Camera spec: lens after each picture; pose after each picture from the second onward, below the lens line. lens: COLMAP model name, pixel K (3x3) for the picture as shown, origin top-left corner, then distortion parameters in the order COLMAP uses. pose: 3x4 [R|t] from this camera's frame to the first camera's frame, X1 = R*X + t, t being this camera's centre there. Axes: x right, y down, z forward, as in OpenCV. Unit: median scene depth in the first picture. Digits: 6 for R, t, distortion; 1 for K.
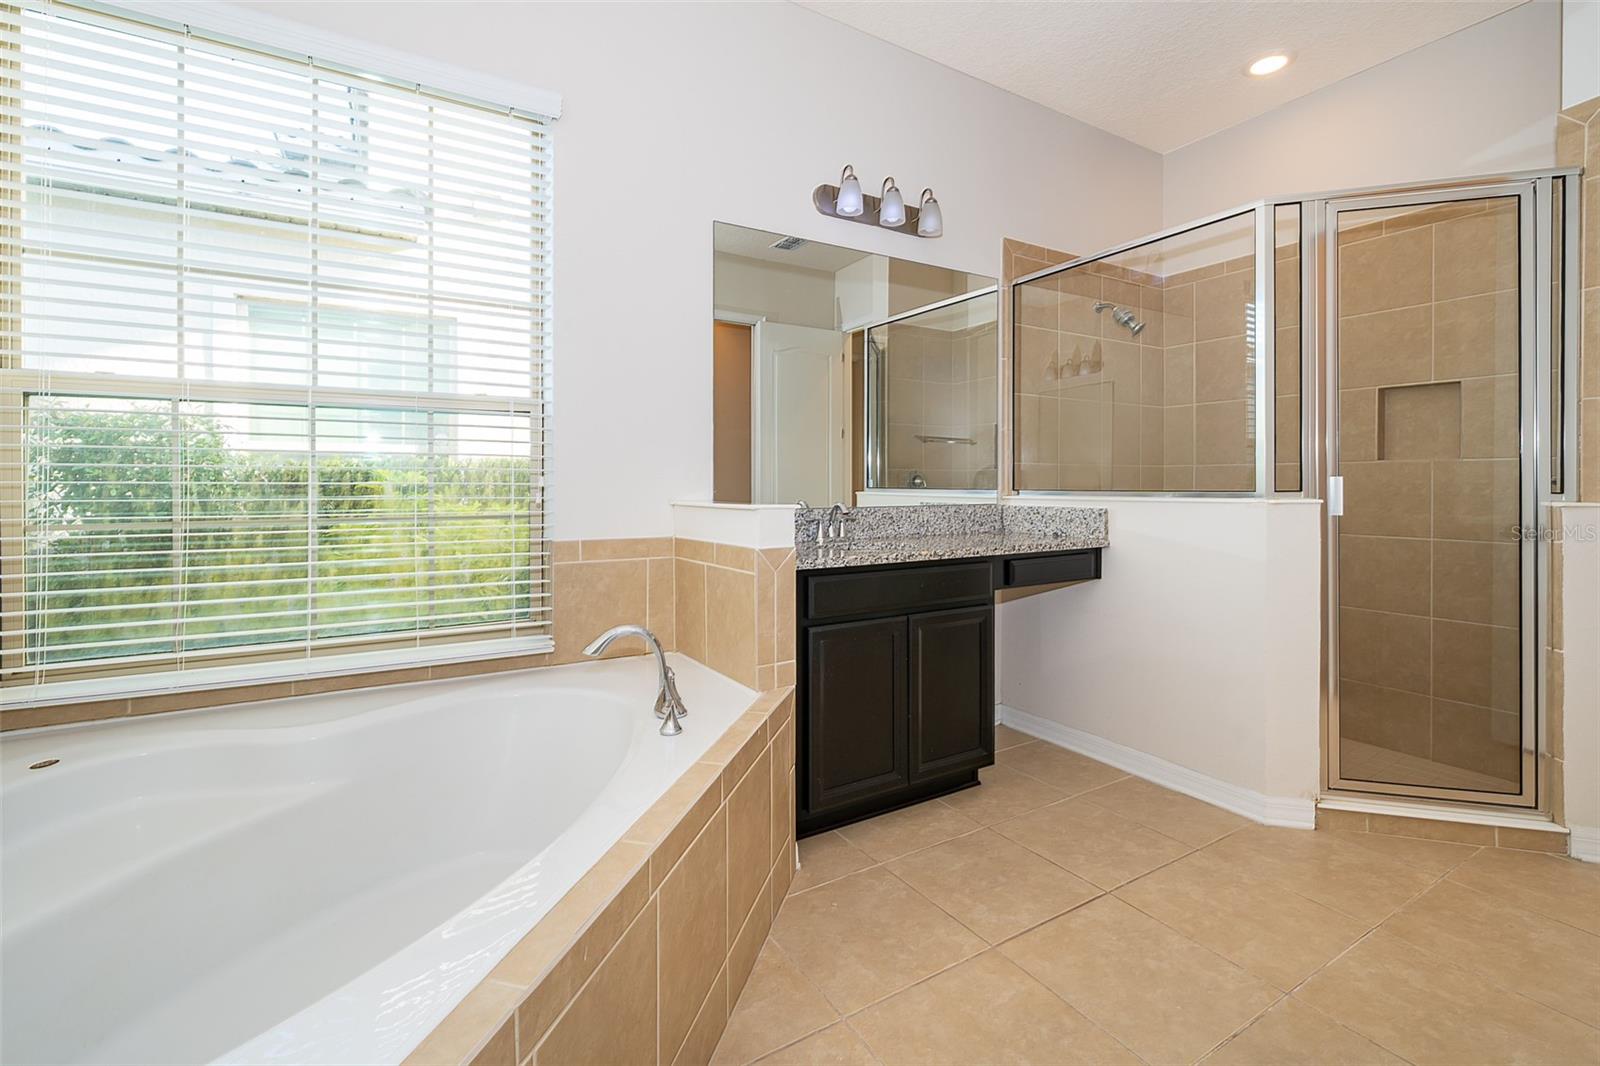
lens RADIAL K [[704.8, 0, 785.6], [0, 704.8, 488.2], [0, 0, 1]] dist [-0.005296, -0.000009]
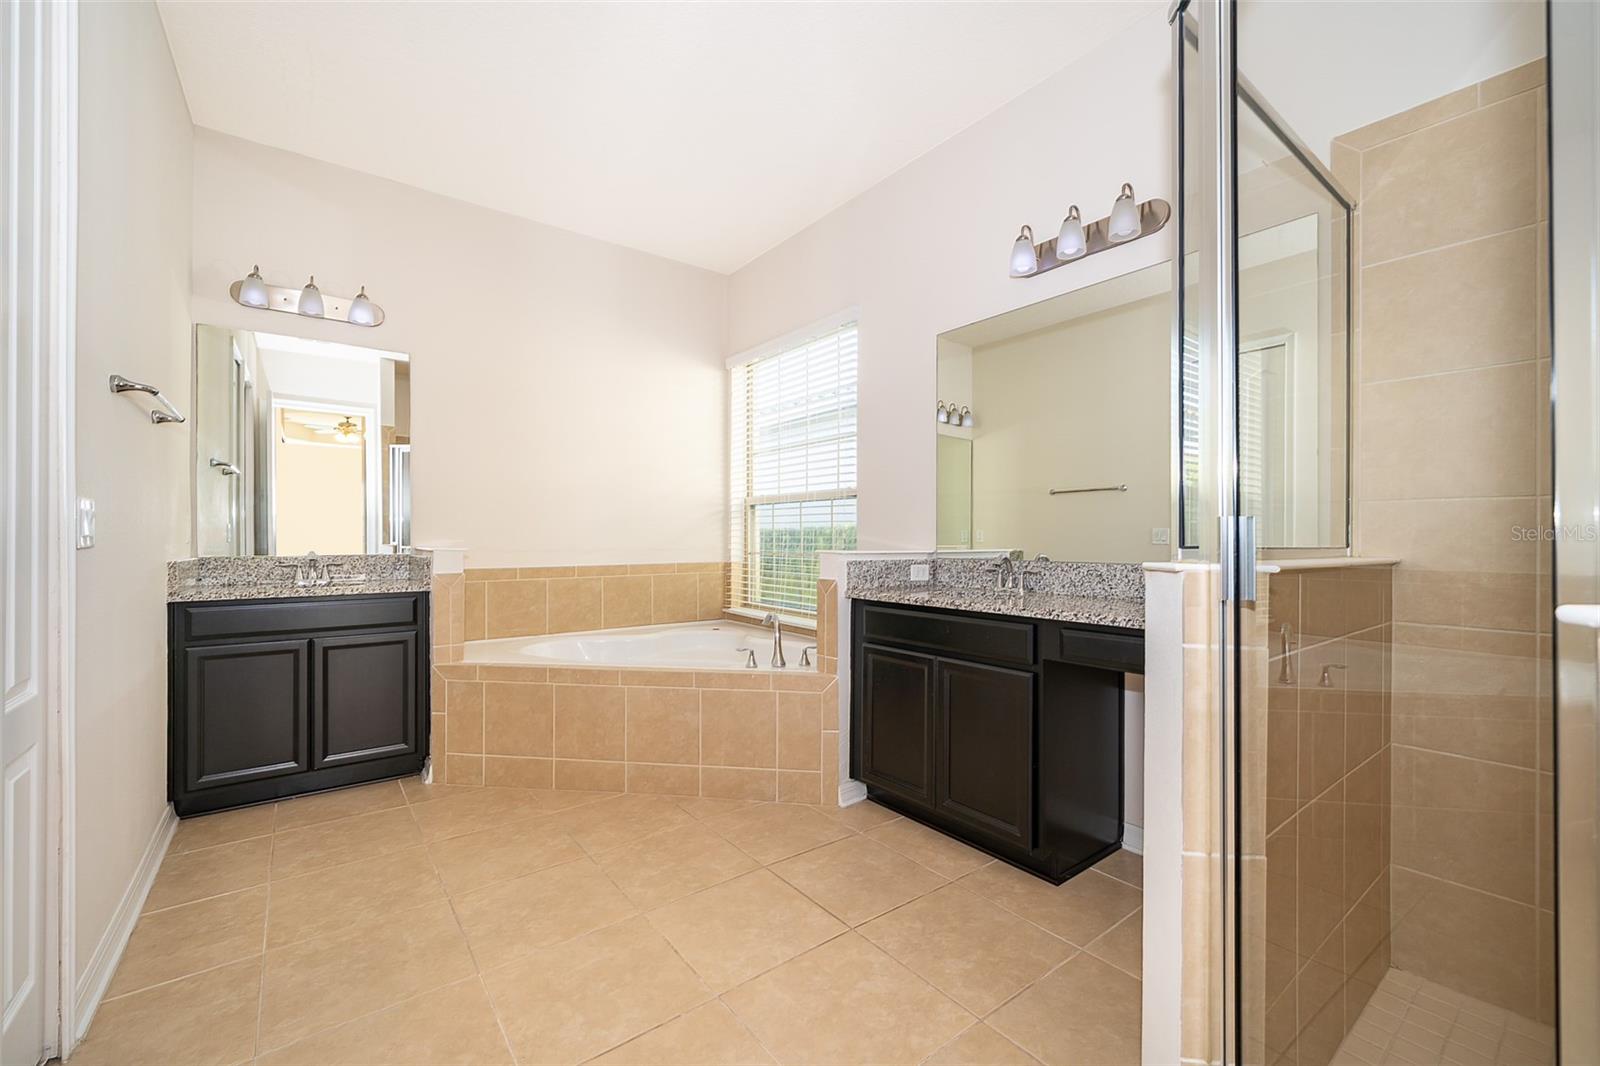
lens RADIAL K [[653.9, 0, 800.7], [0, 653.9, 536.6], [0, 0, 1]] dist [0.002160, 0.000089]
pose [[0.120992, -0.003067, -0.992649, 1.212867], [-0.009228, 0.999949, -0.004214, -0.000294], [0.992611, 0.009670, 0.120957, 0.687681]]
